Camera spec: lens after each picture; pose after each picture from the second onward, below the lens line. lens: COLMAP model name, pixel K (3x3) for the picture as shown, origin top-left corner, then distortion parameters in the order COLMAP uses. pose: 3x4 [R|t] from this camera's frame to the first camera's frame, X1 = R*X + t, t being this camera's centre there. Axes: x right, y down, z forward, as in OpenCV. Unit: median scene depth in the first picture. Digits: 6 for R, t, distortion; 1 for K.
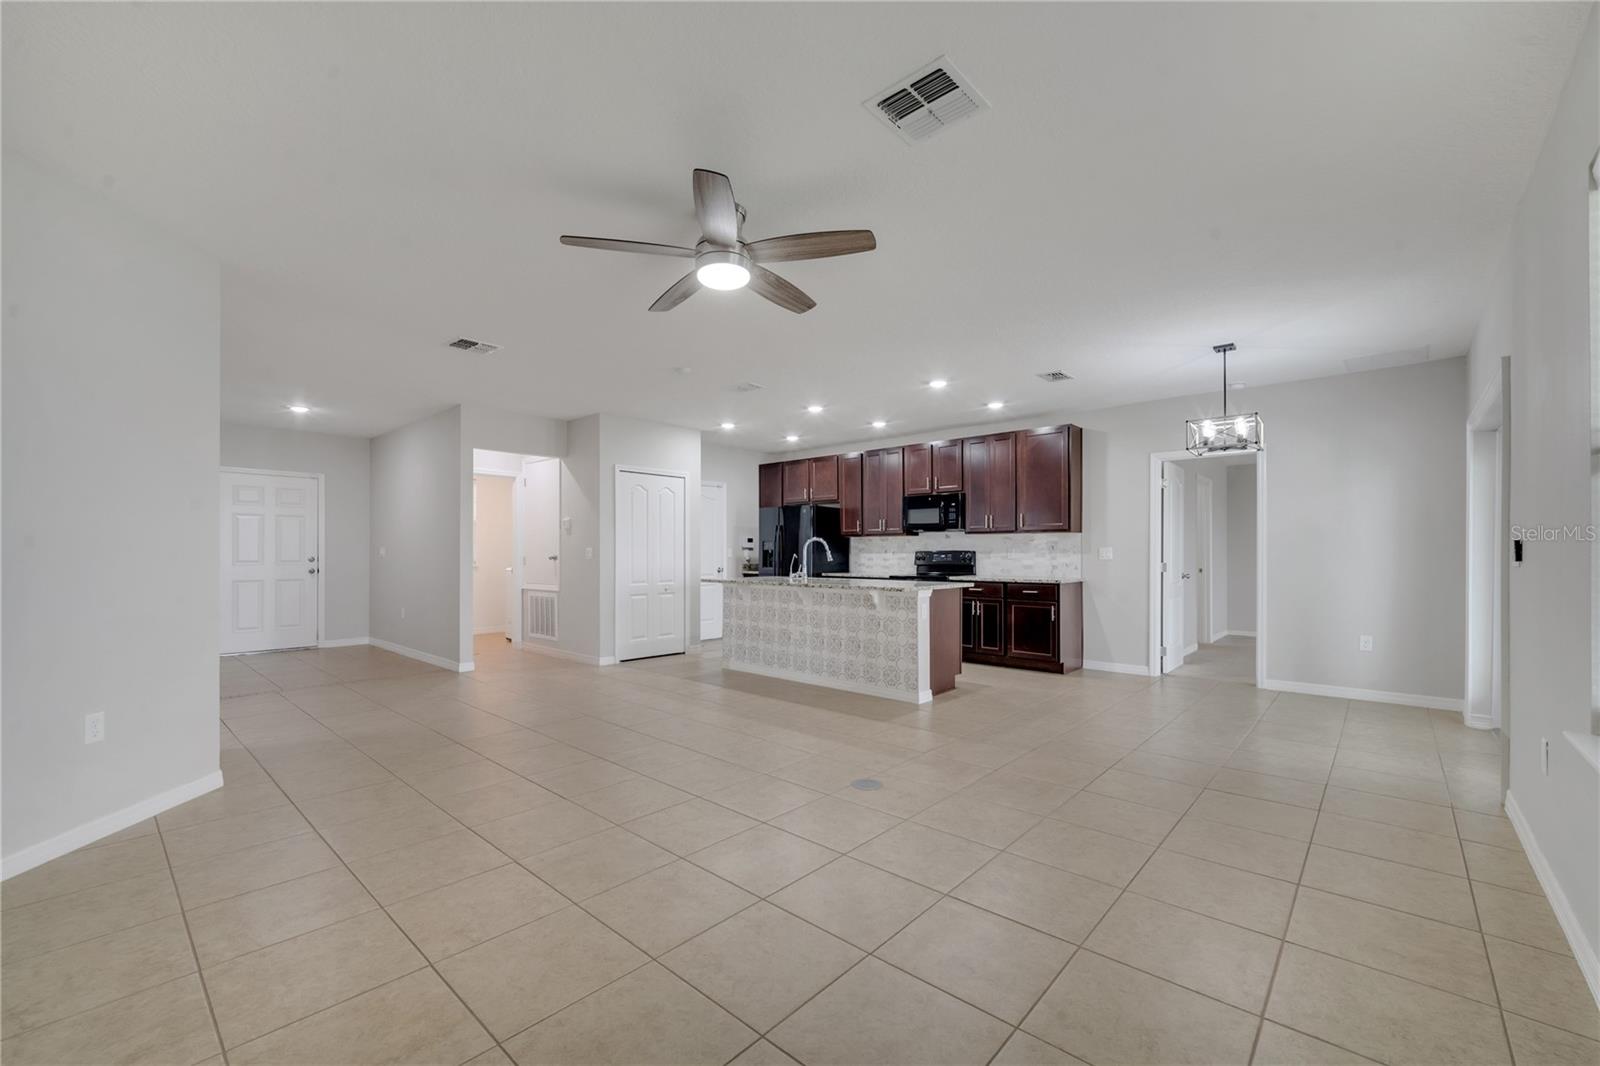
lens RADIAL K [[649.6, 0, 795.1], [0, 649.6, 551.5], [0, 0, 1]] dist [0.004279, -0.001367]
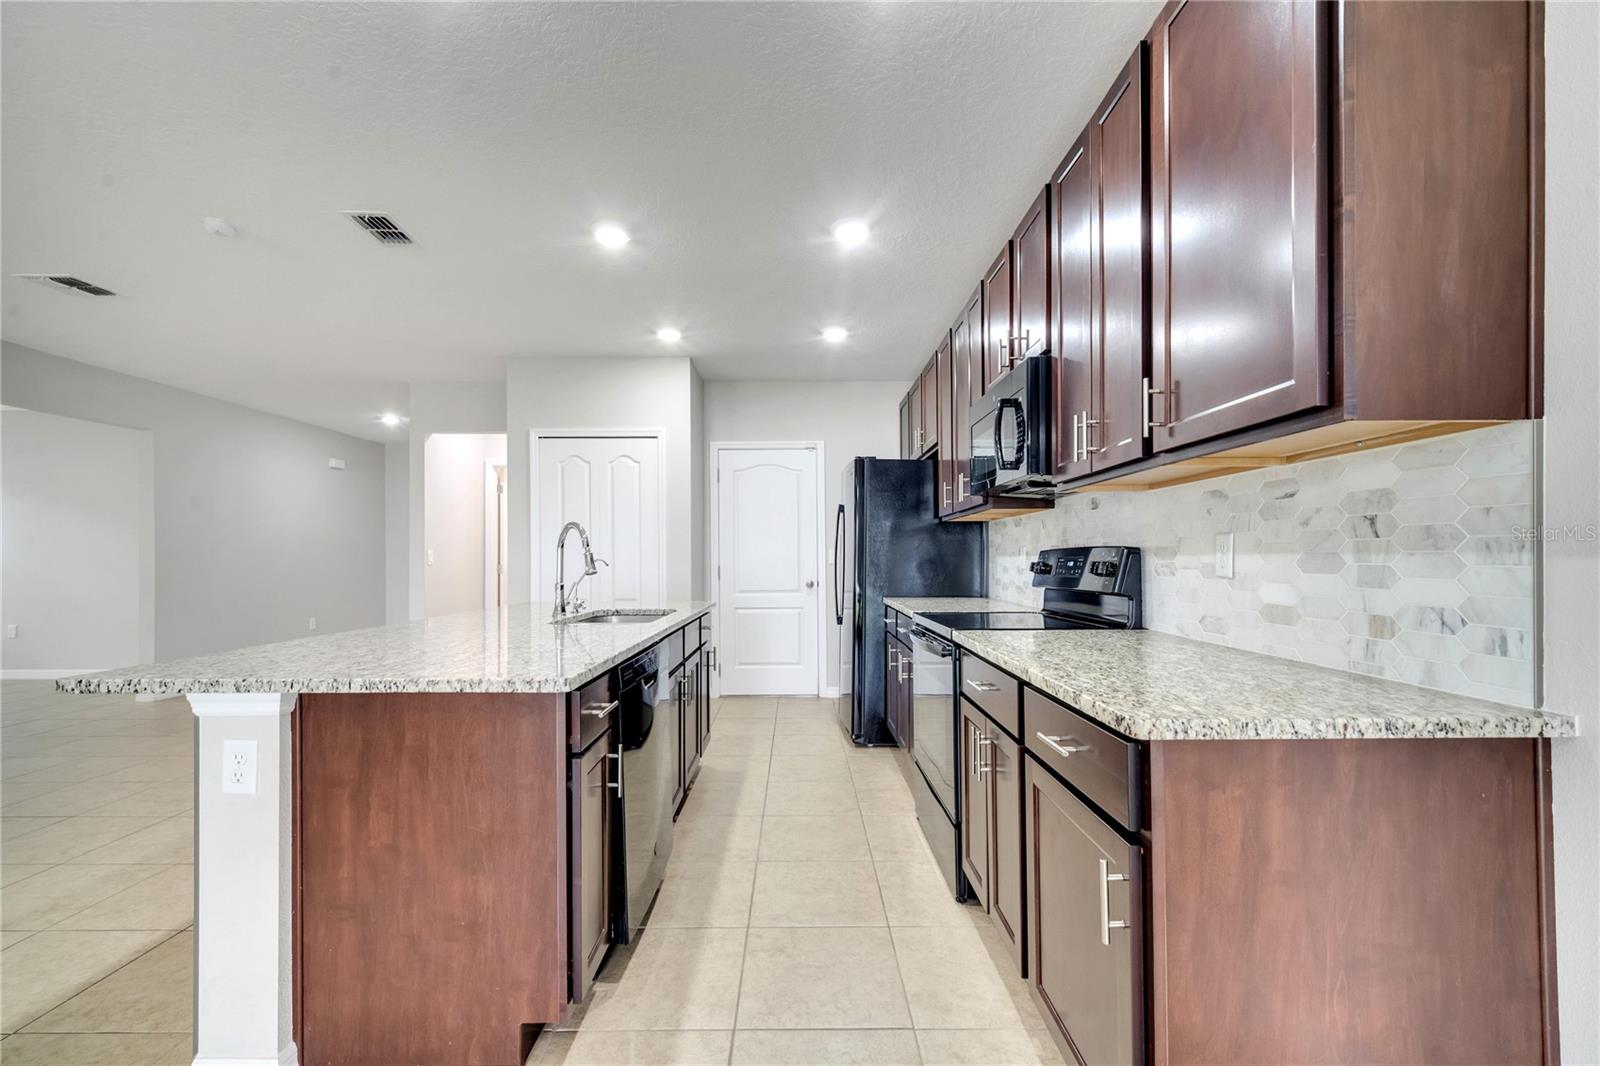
lens RADIAL K [[649.6, 0, 799.0], [0, 649.6, 553.2], [0, 0, 1]] dist [0.004279, -0.001367]
pose [[0.671442, -0.007554, -0.741018, 0.431956], [0.006158, 0.999970, -0.004614, 0.002768], [0.741031, -0.001465, 0.671469, 0.757557]]
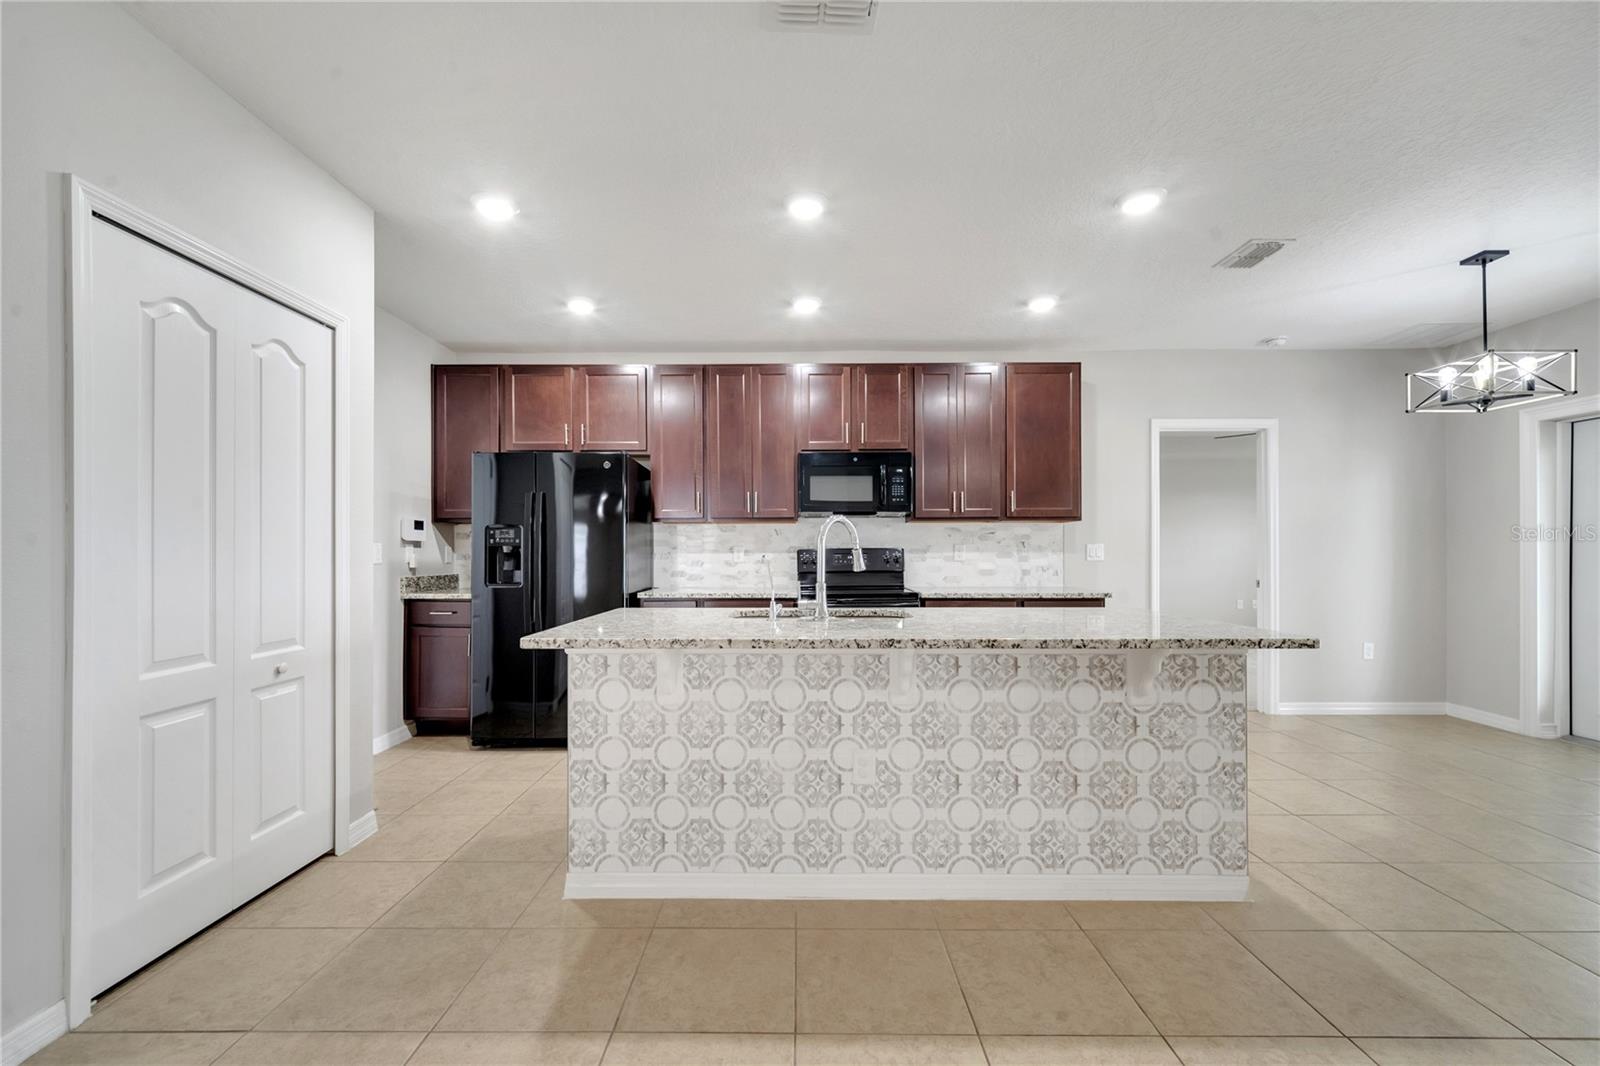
lens RADIAL K [[649.6, 0, 794.8], [0, 649.6, 551.2], [0, 0, 1]] dist [0.004279, -0.001367]
pose [[0.744099, -0.000308, 0.668069, -0.242761], [0.000426, 1.000000, -0.000014, 0.001713], [-0.668069, 0.000295, 0.744099, 0.662089]]
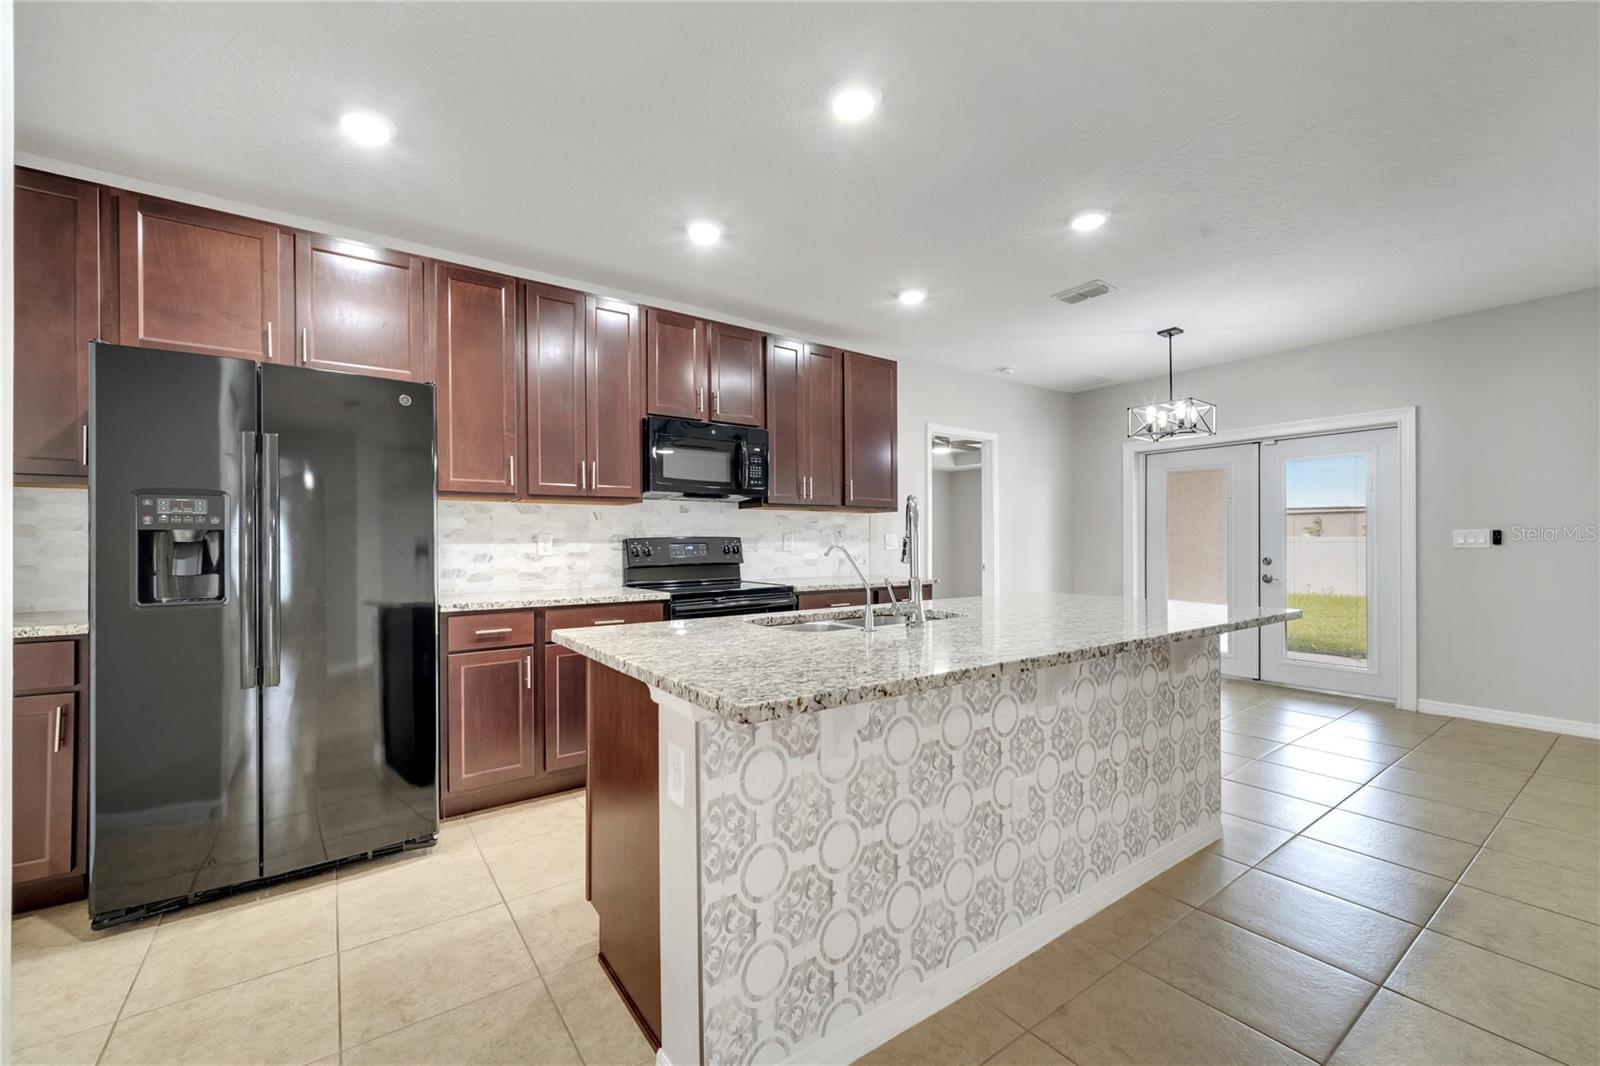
lens RADIAL K [[649.6, 0, 796.7], [0, 649.6, 537.5], [0, 0, 1]] dist [0.004279, -0.001367]
pose [[0.209058, 0.005193, 0.977889, -0.285390], [0.000743, 0.999985, -0.005470, 0.002353], [-0.977903, 0.001870, 0.209051, 0.916504]]
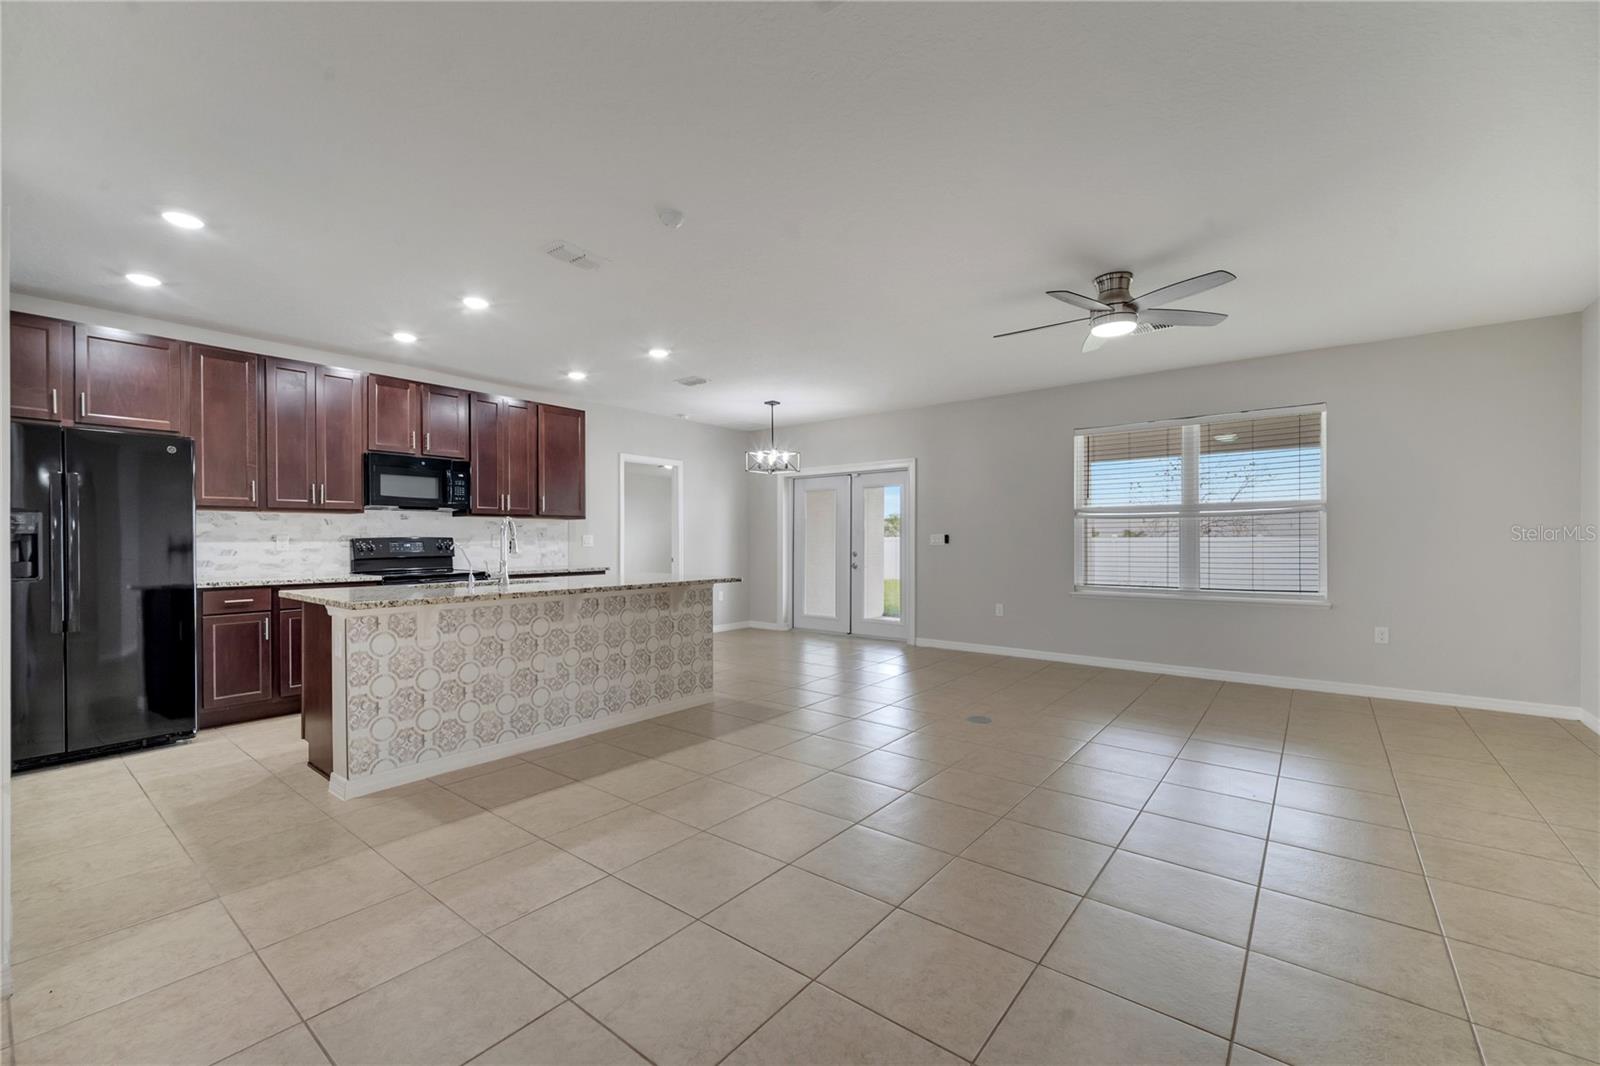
lens RADIAL K [[649.6, 0, 794.7], [0, 649.6, 540.4], [0, 0, 1]] dist [0.004279, -0.001367]
pose [[-0.064987, -0.001806, 0.997884, -0.565031], [-0.001709, 0.999997, 0.001698, 0.000320], [-0.997885, -0.001595, -0.064990, 0.710325]]
